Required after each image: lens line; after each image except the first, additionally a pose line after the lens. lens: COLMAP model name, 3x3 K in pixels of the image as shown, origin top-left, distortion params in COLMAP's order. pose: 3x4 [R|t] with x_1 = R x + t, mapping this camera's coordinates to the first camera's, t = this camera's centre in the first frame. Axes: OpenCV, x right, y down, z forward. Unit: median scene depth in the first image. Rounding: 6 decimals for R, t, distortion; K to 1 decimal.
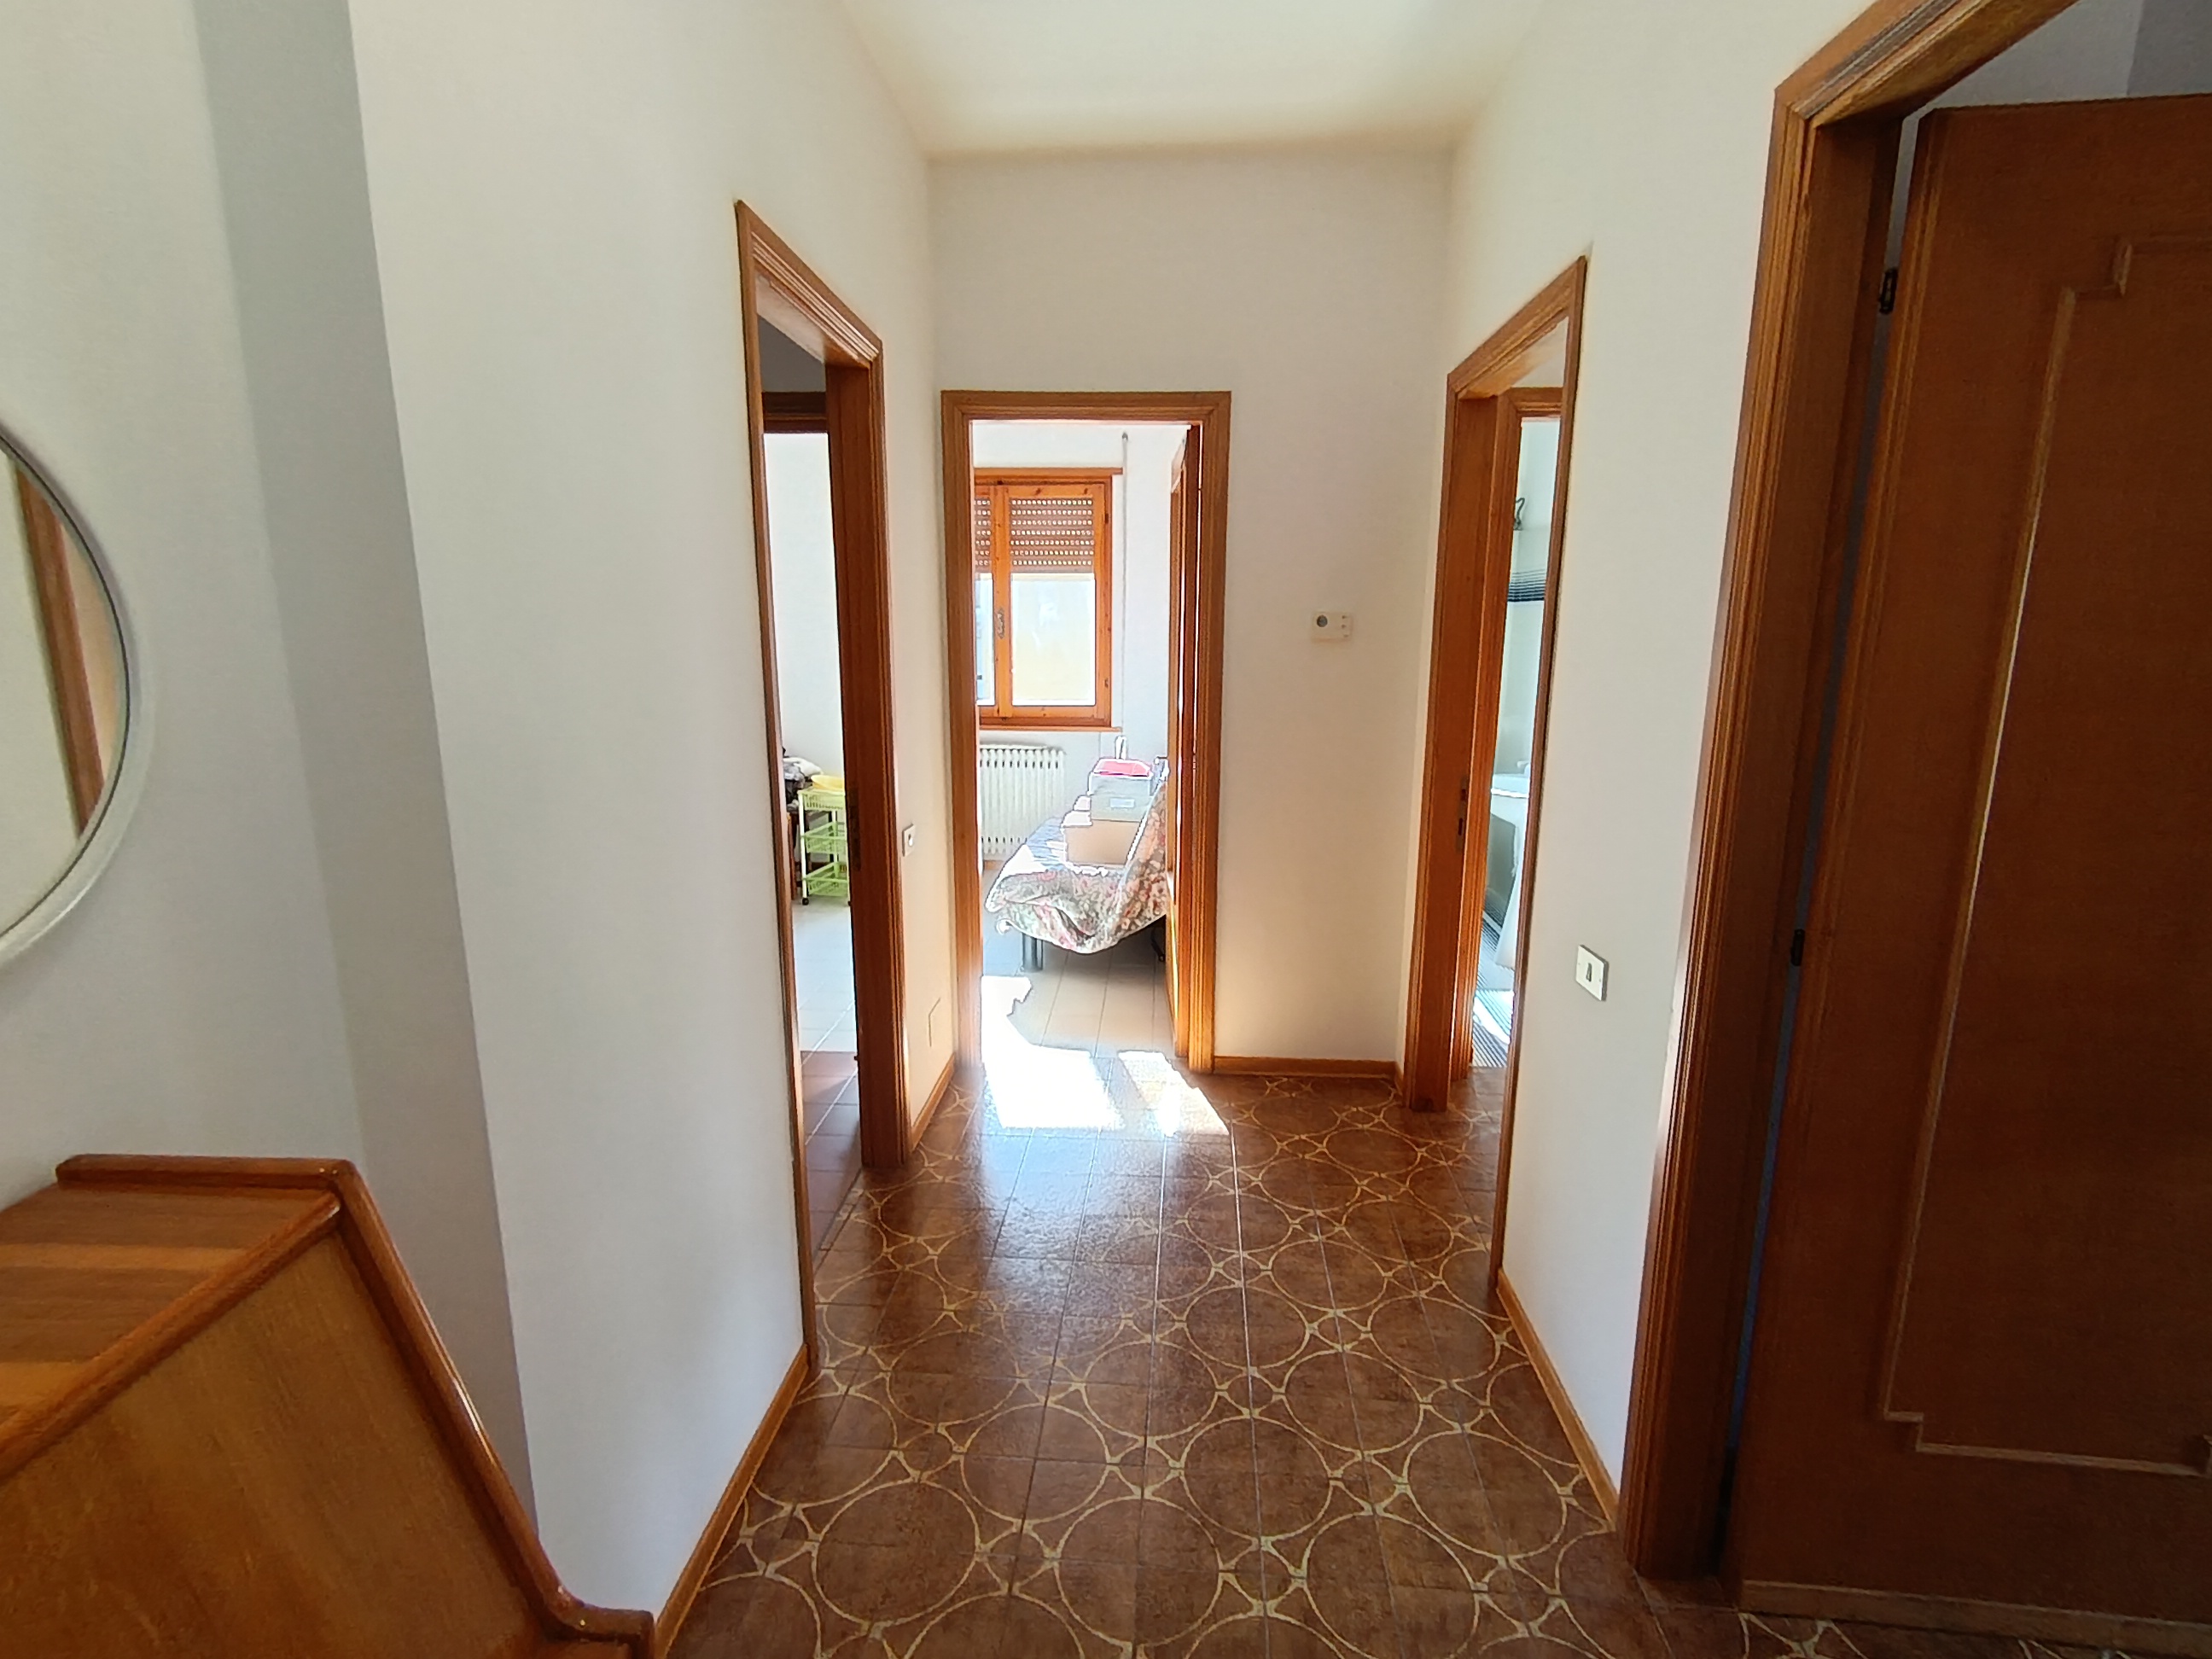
lens RADIAL K [[1032.1, 0, 1113.8], [0, 1032.1, 825.1], [0, 0, 1]] dist [-0.003294, -0.000917]
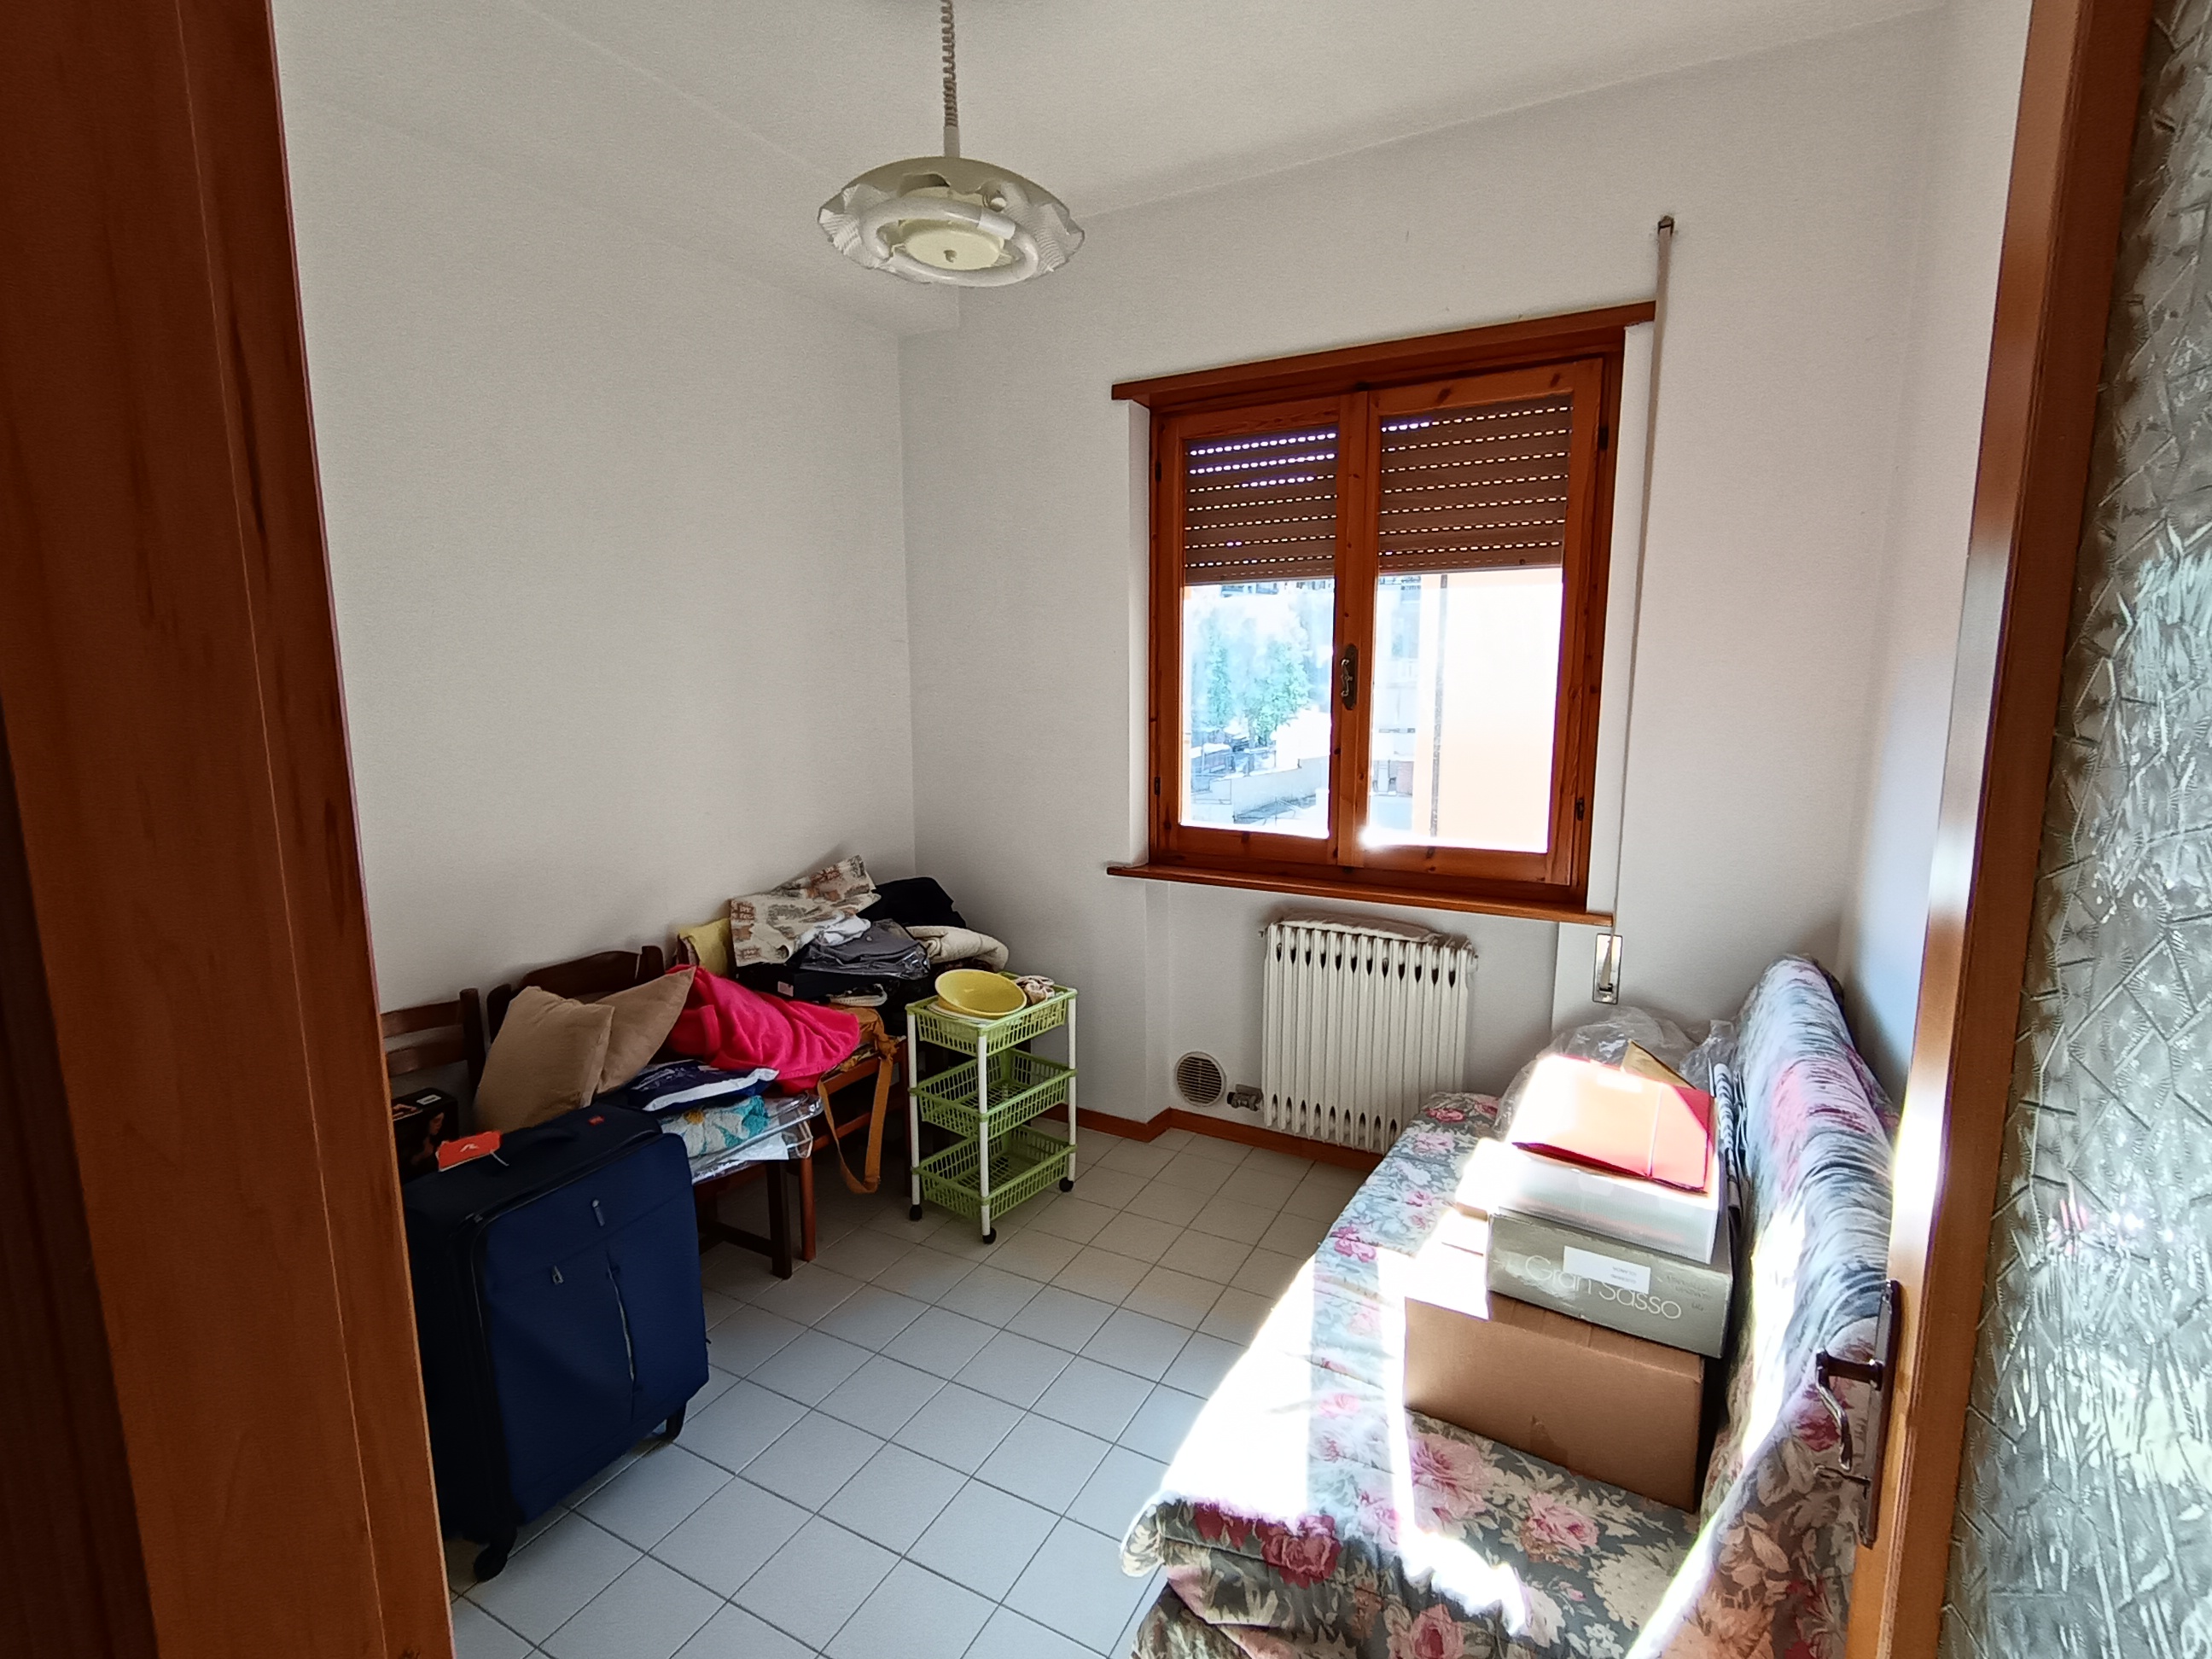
lens RADIAL K [[1032.1, 0, 1104.8], [0, 1032.1, 831.7], [0, 0, 1]] dist [-0.003294, -0.000917]
pose [[0.903109, 0.056791, -0.425639, -0.005336], [-0.074638, 0.996888, -0.025355, -0.229844], [0.422875, 0.054667, 0.904538, 1.159462]]
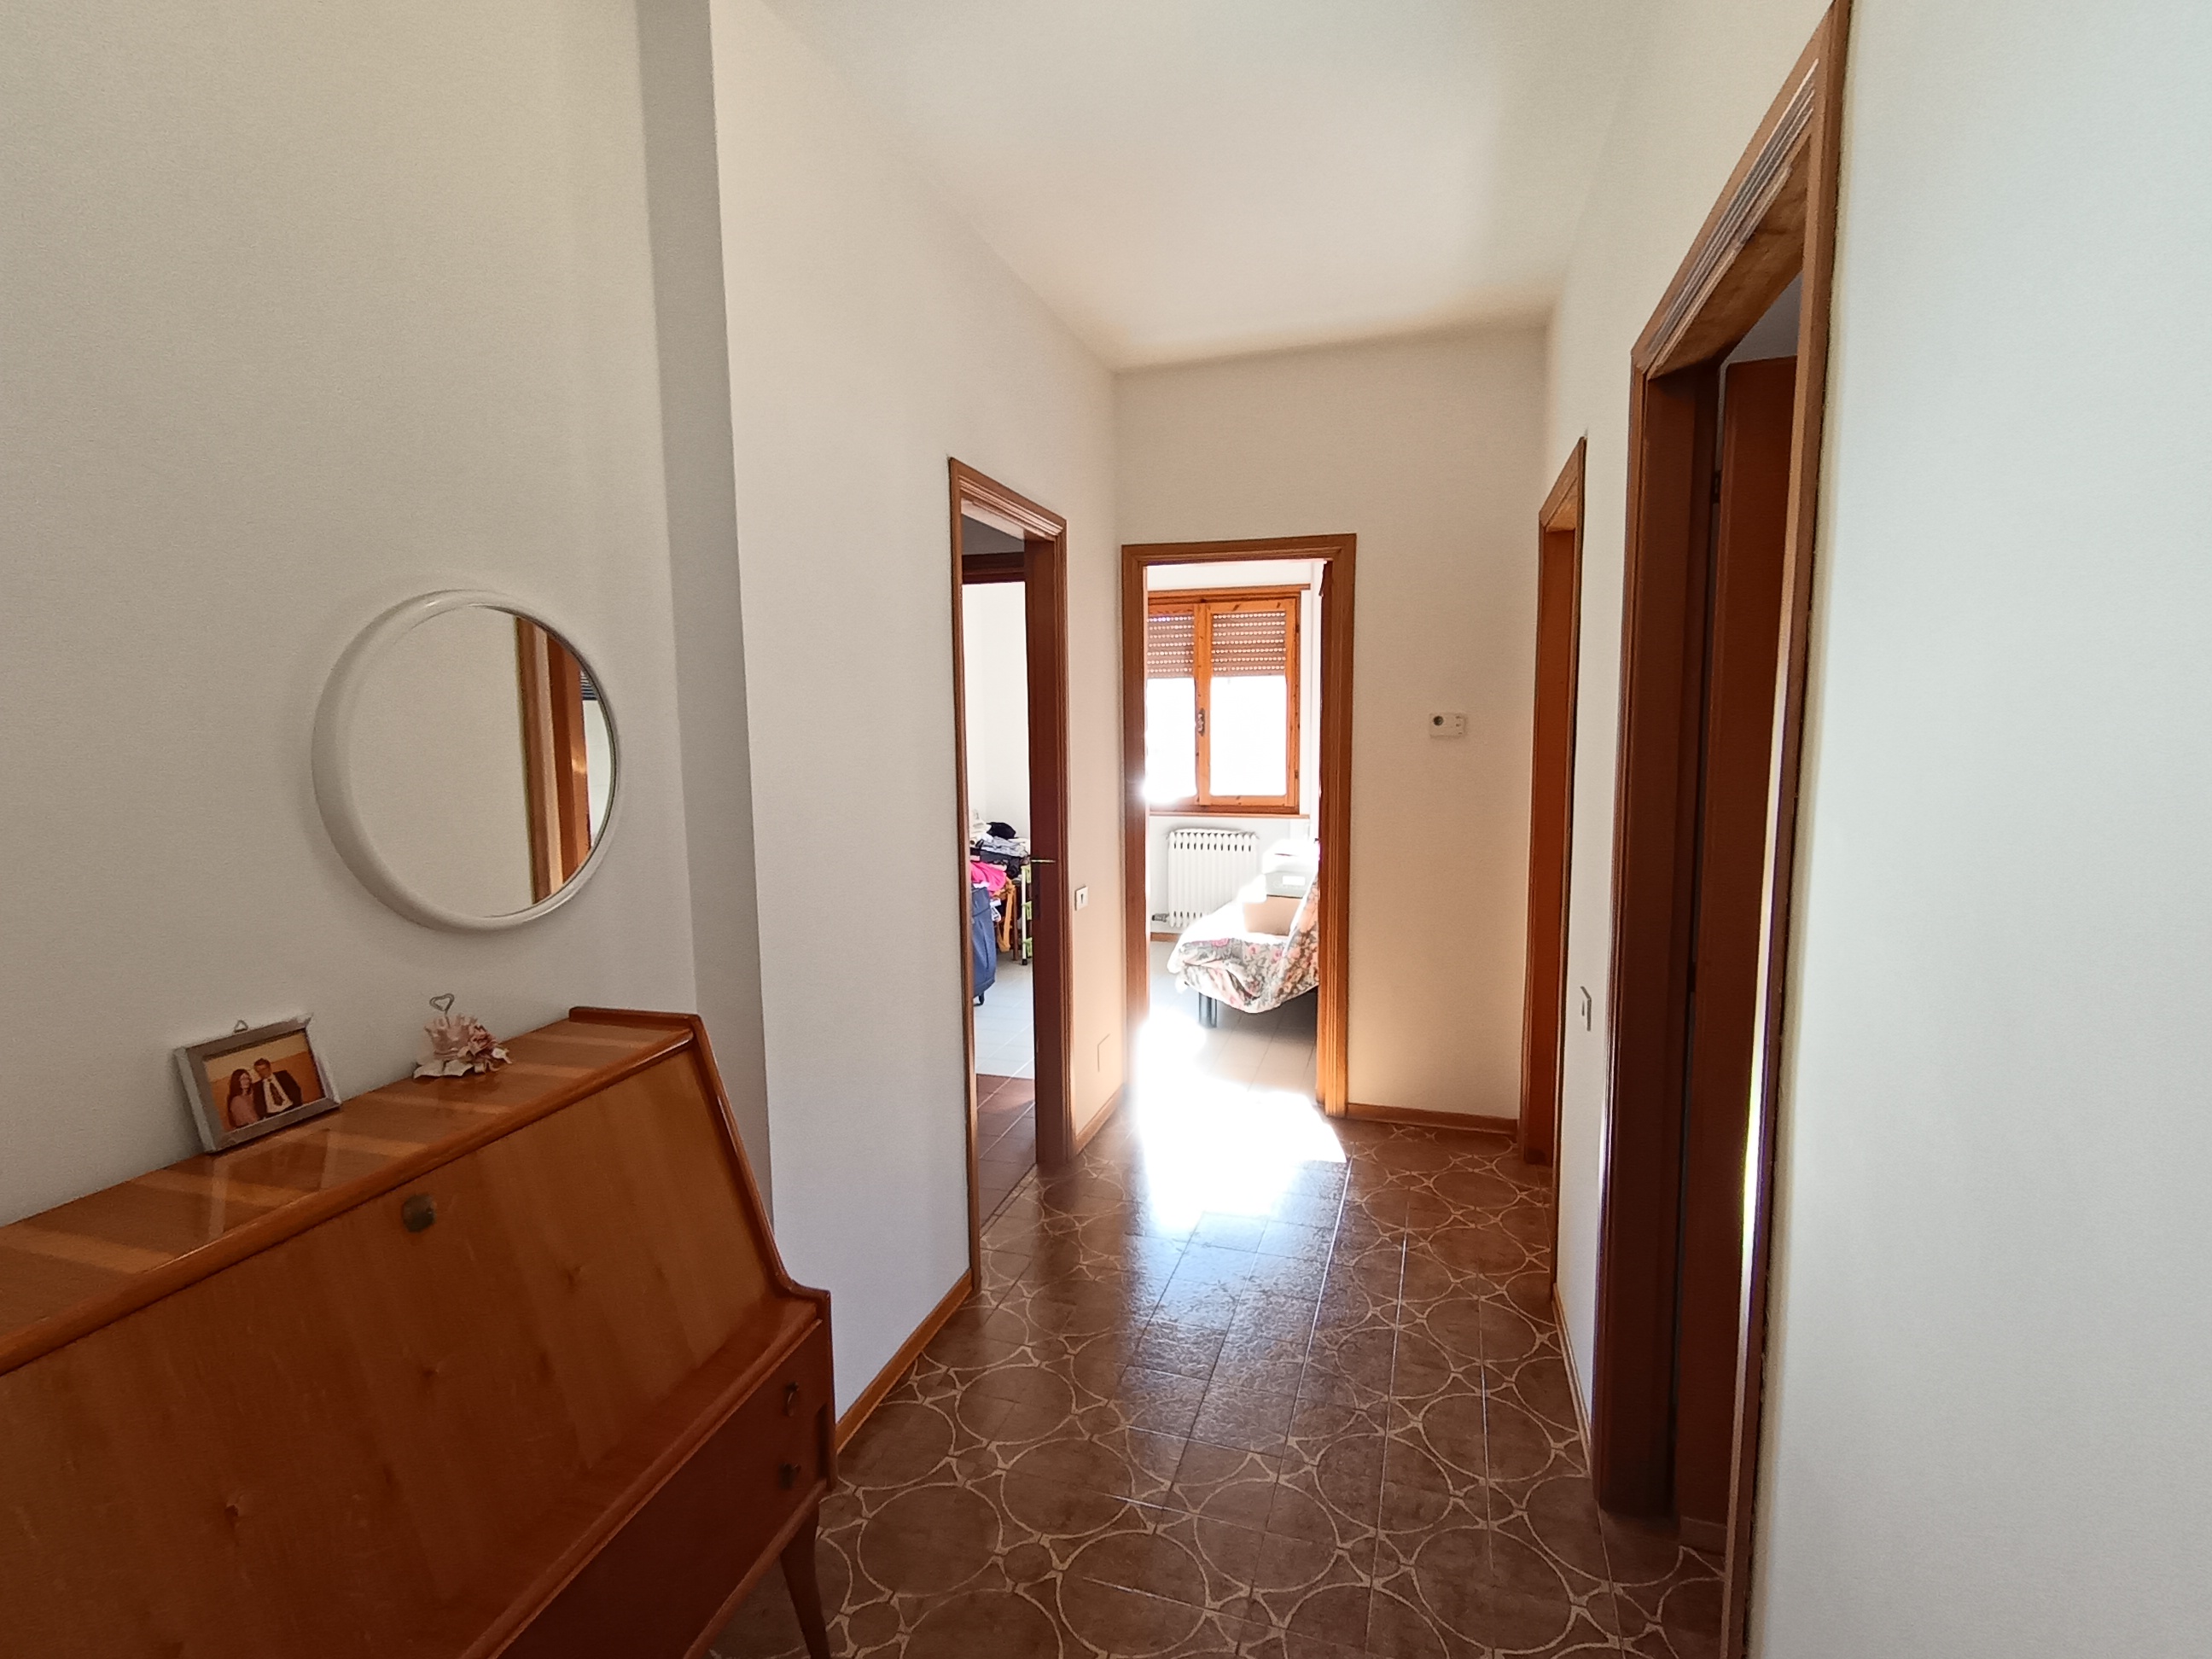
lens RADIAL K [[1032.1, 0, 1125.6], [0, 1032.1, 825.5], [0, 0, 1]] dist [-0.003294, -0.000917]
pose [[0.973877, 0.009752, -0.226866, 0.149075], [-0.029852, 0.995905, -0.085338, 0.034495], [0.225104, 0.089881, 0.970180, -0.229045]]
